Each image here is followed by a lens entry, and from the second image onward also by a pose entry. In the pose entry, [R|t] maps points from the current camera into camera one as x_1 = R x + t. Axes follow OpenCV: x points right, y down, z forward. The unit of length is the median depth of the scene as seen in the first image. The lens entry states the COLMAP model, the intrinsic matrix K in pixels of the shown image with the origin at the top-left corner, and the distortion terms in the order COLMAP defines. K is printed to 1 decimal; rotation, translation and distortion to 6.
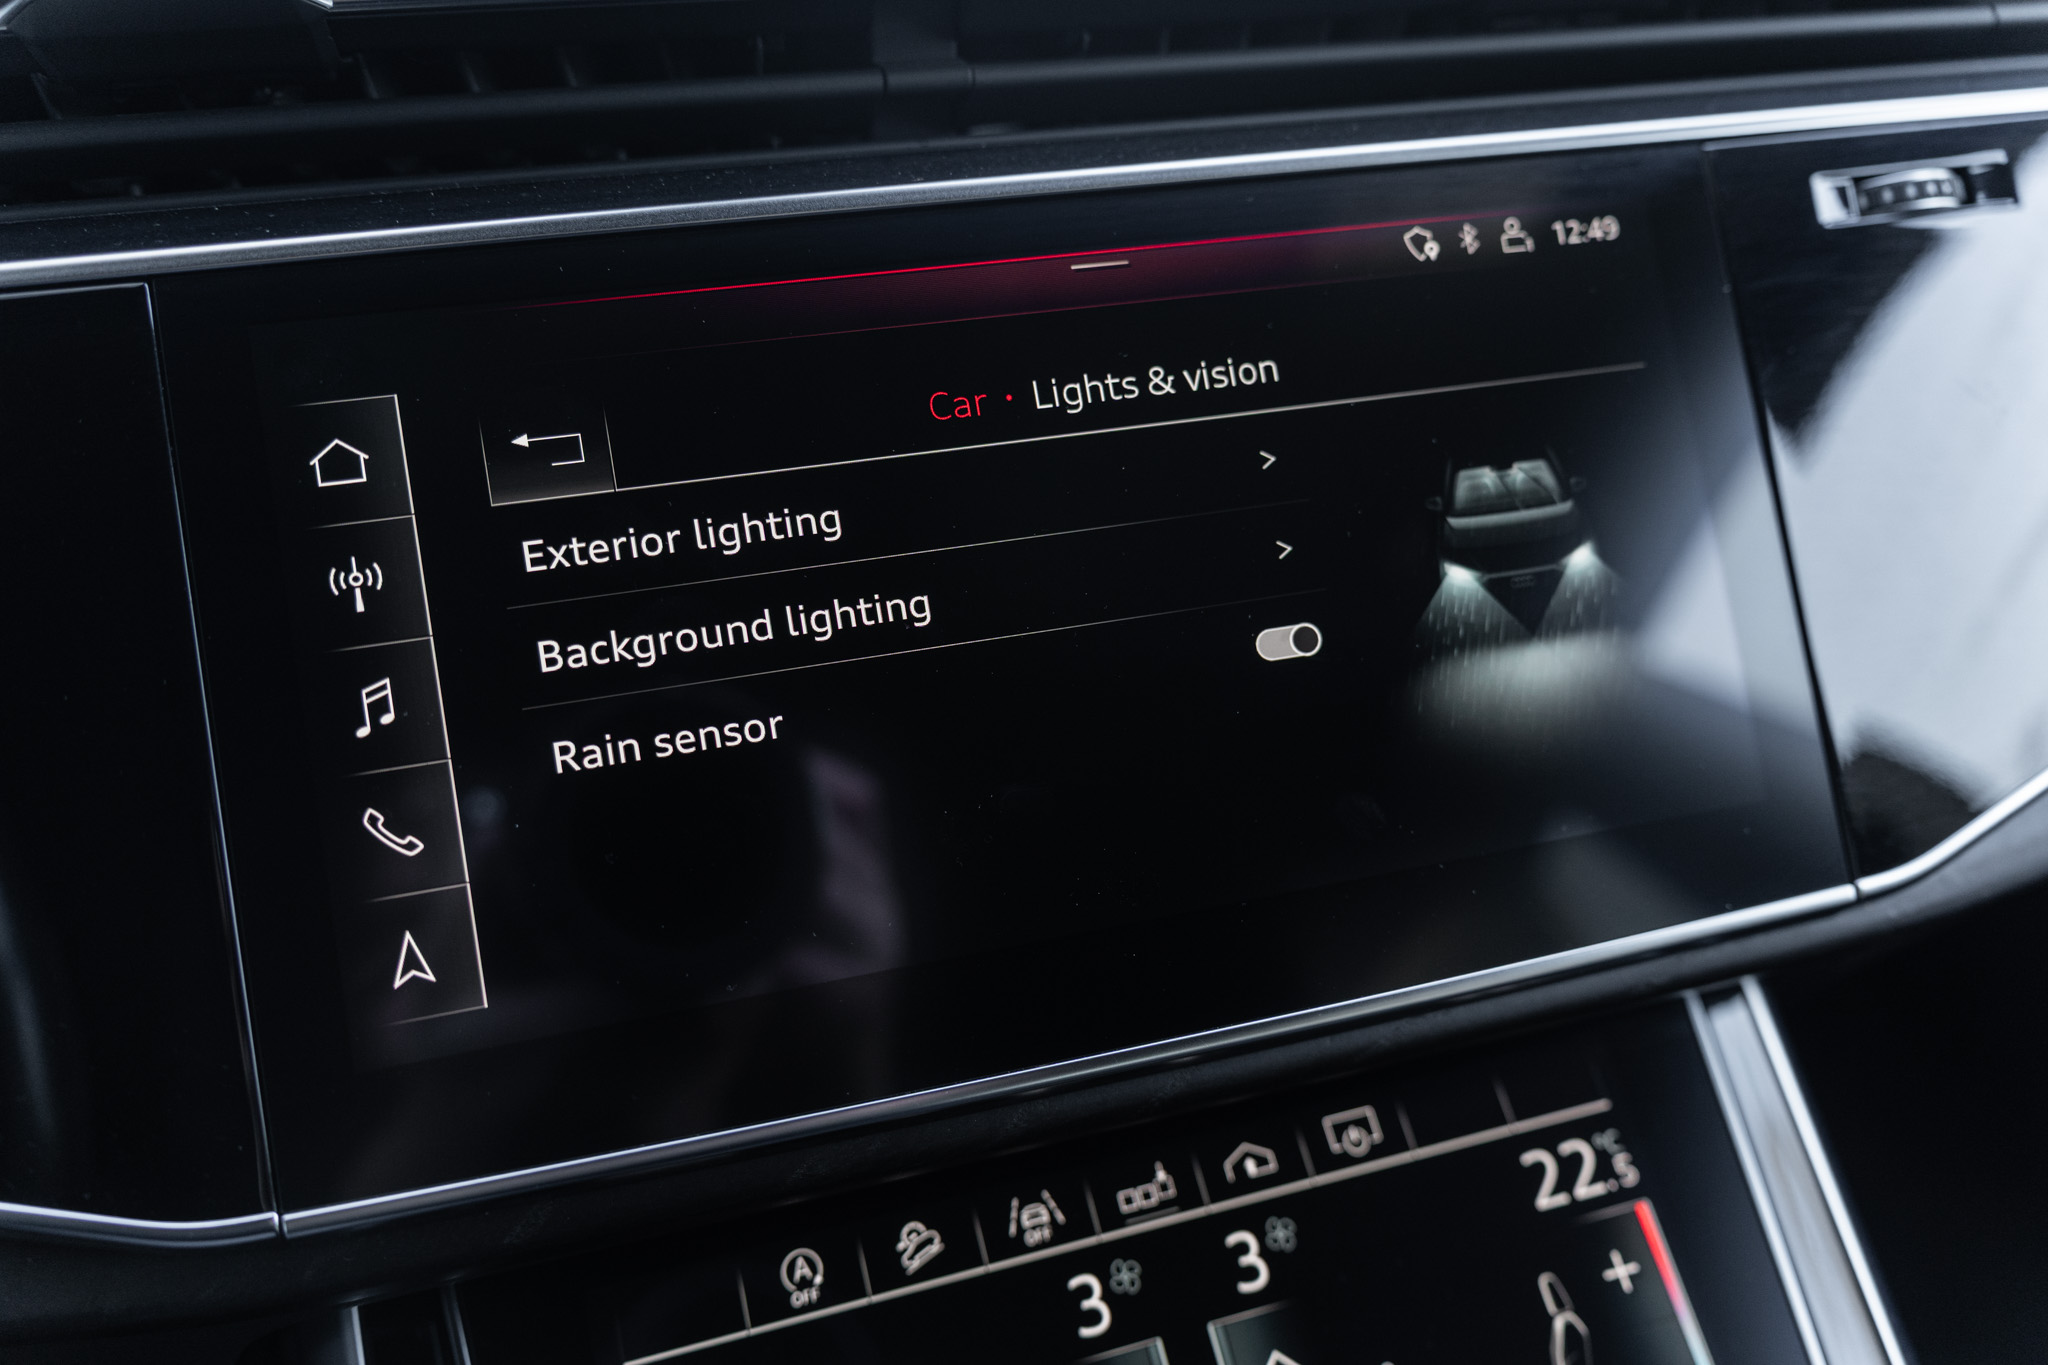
lens RADIAL K [[1682.6, 0, 1014.5], [0, 1682.6, 669.3], [0, 0, 1]] dist [0.003994, -0.013315]
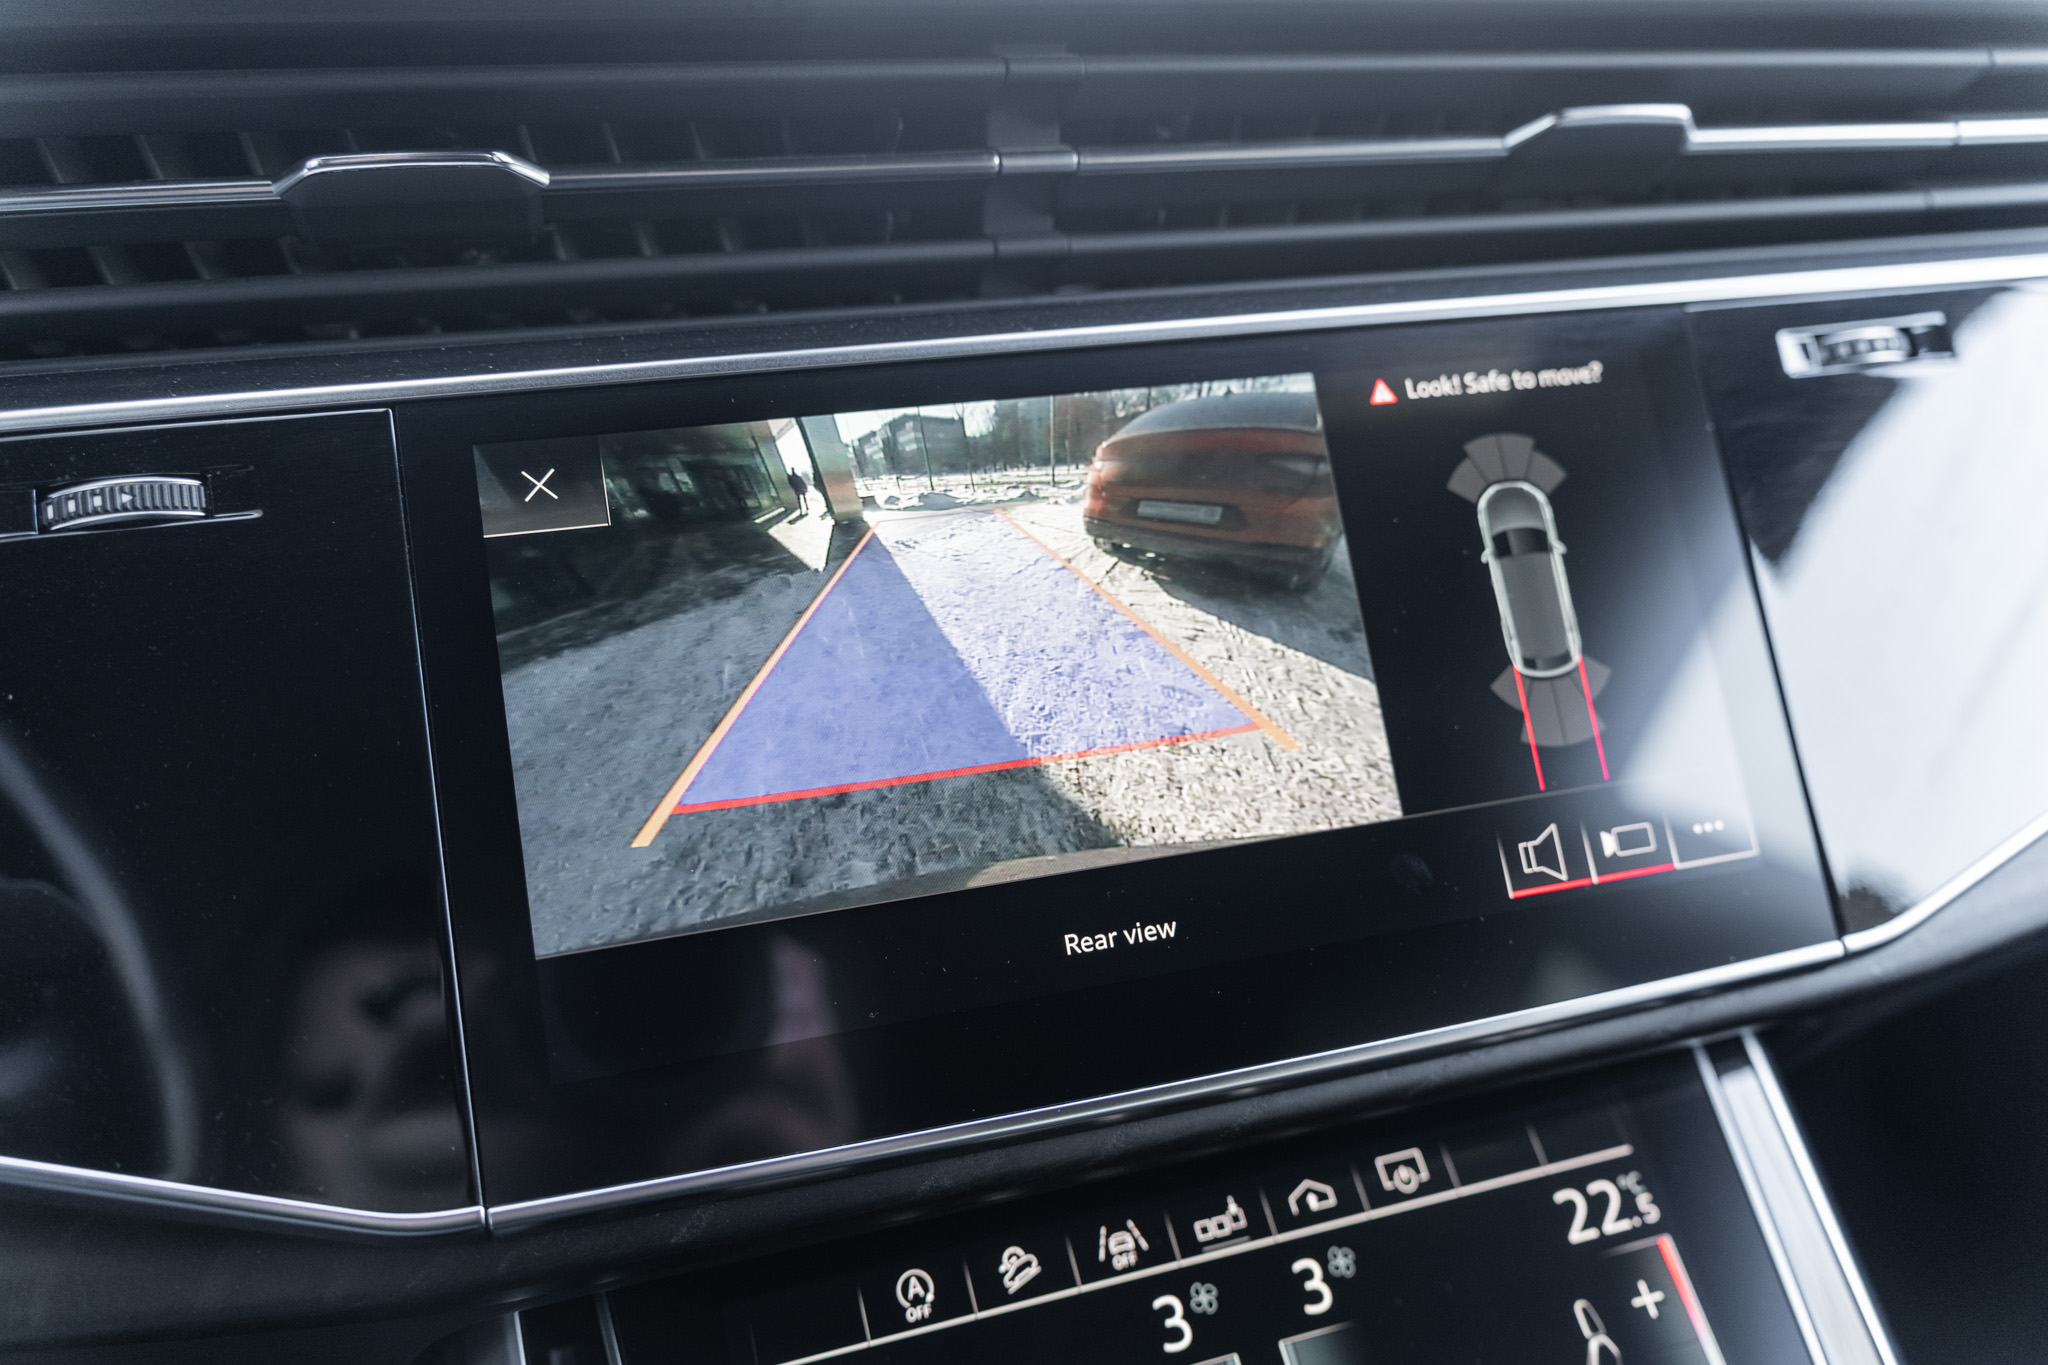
lens RADIAL K [[1713.3, 0, 1017.1], [0, 1713.3, 660.2], [0, 0, 1]] dist [0.005215, -0.004427]
pose [[0.999843, 0.004506, 0.017142, -0.077849], [-0.002804, 0.995178, -0.098043, 0.053610], [-0.017501, 0.097980, 0.995035, -0.161498]]
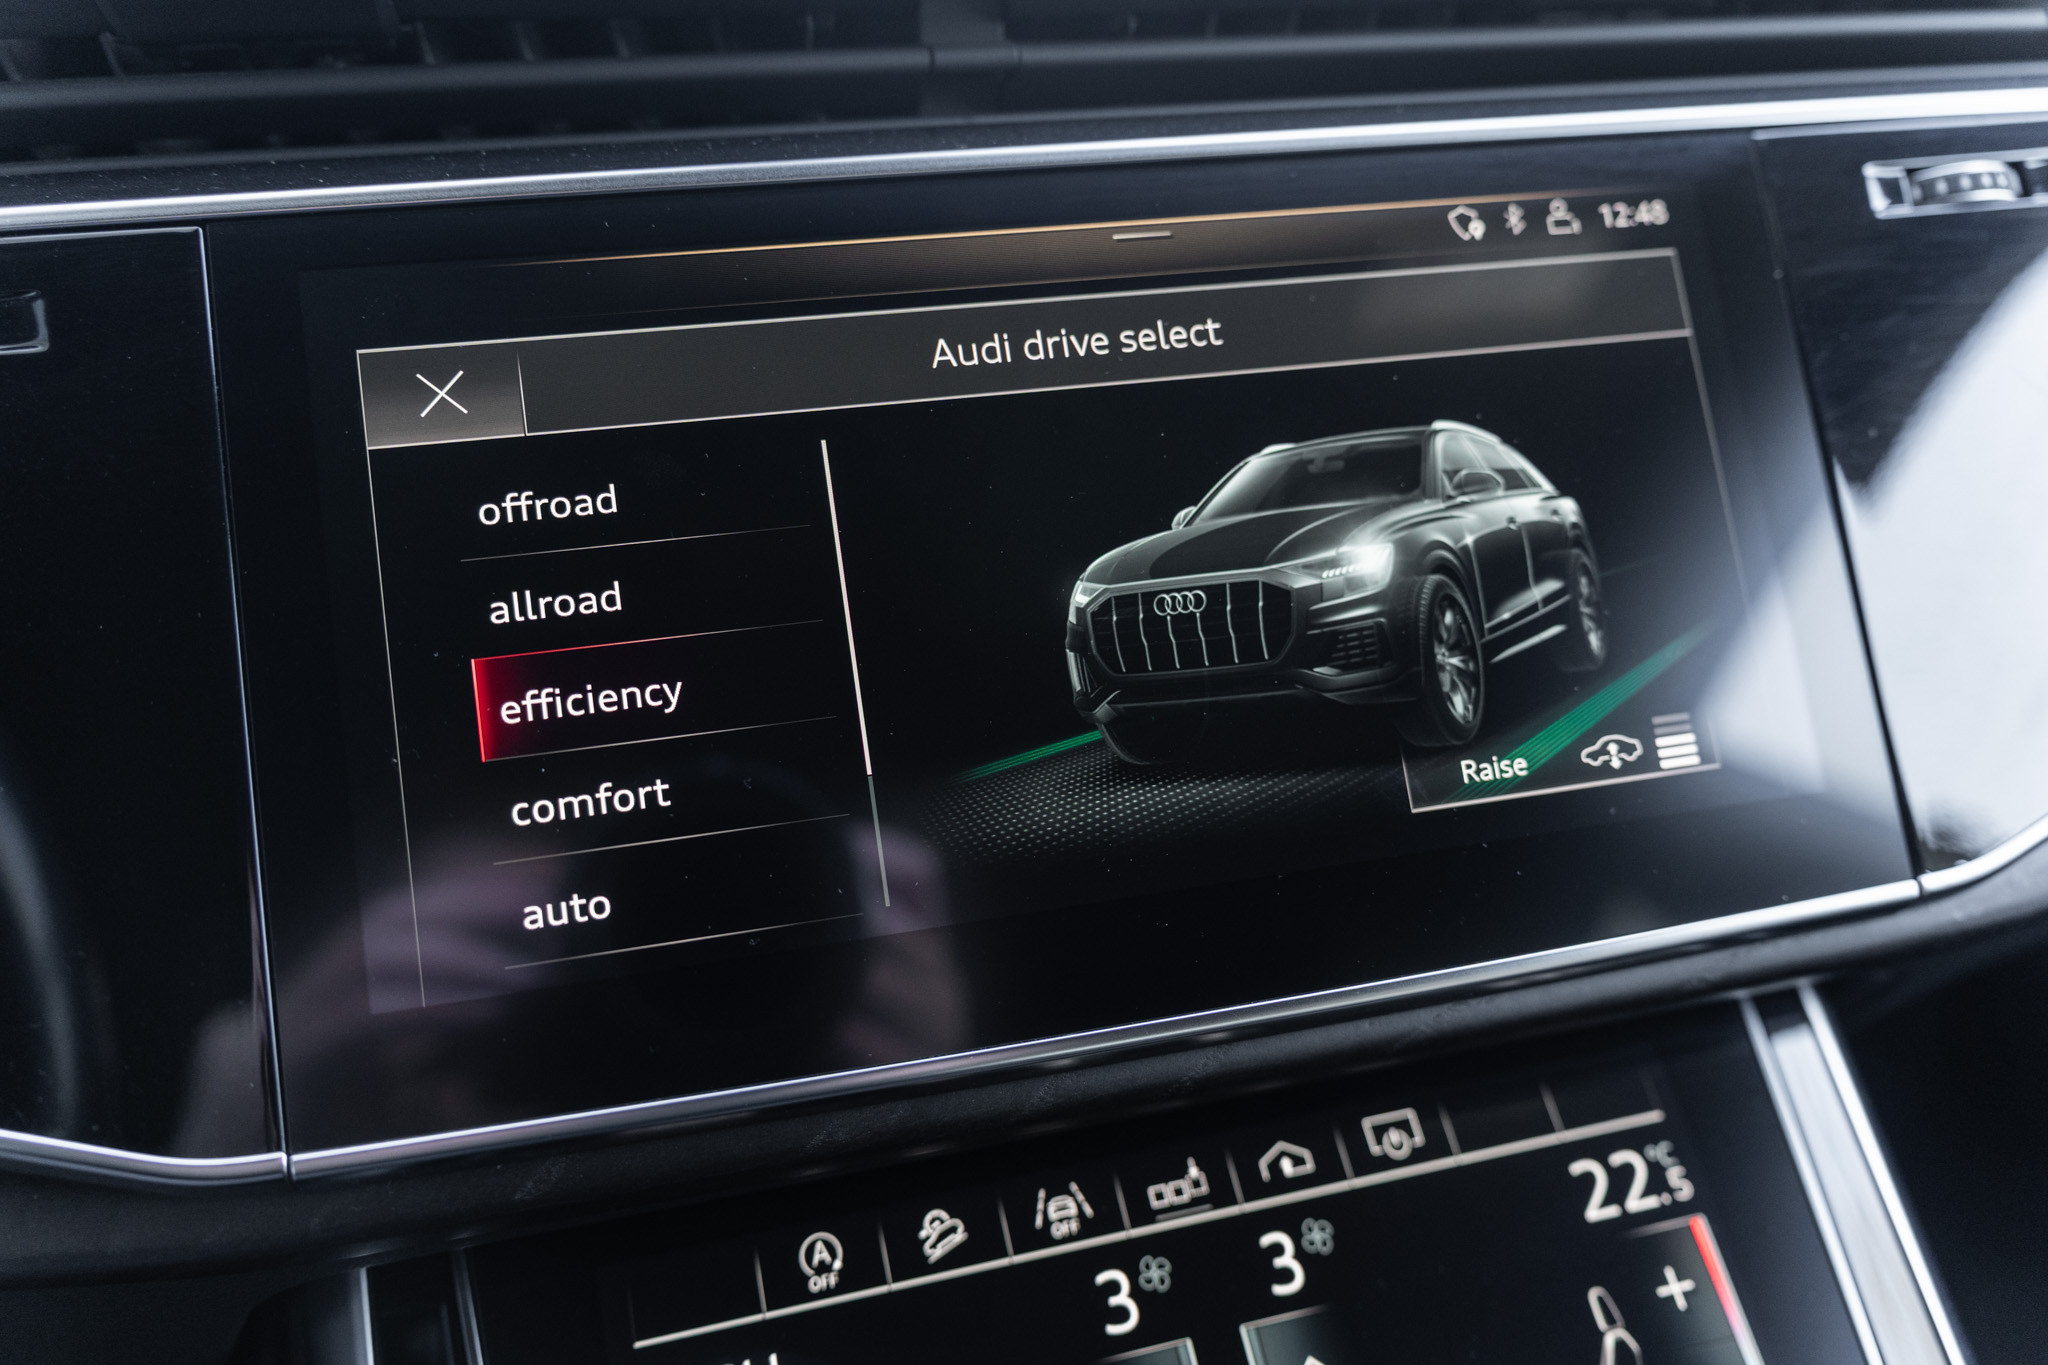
lens RADIAL K [[1682.6, 0, 1014.5], [0, 1682.6, 669.3], [0, 0, 1]] dist [0.003994, -0.013315]
pose [[0.999332, 0.016435, -0.032633, 0.011220], [-0.018385, 0.998007, -0.060371, 0.074277], [0.031576, 0.060930, 0.997642, 0.013514]]
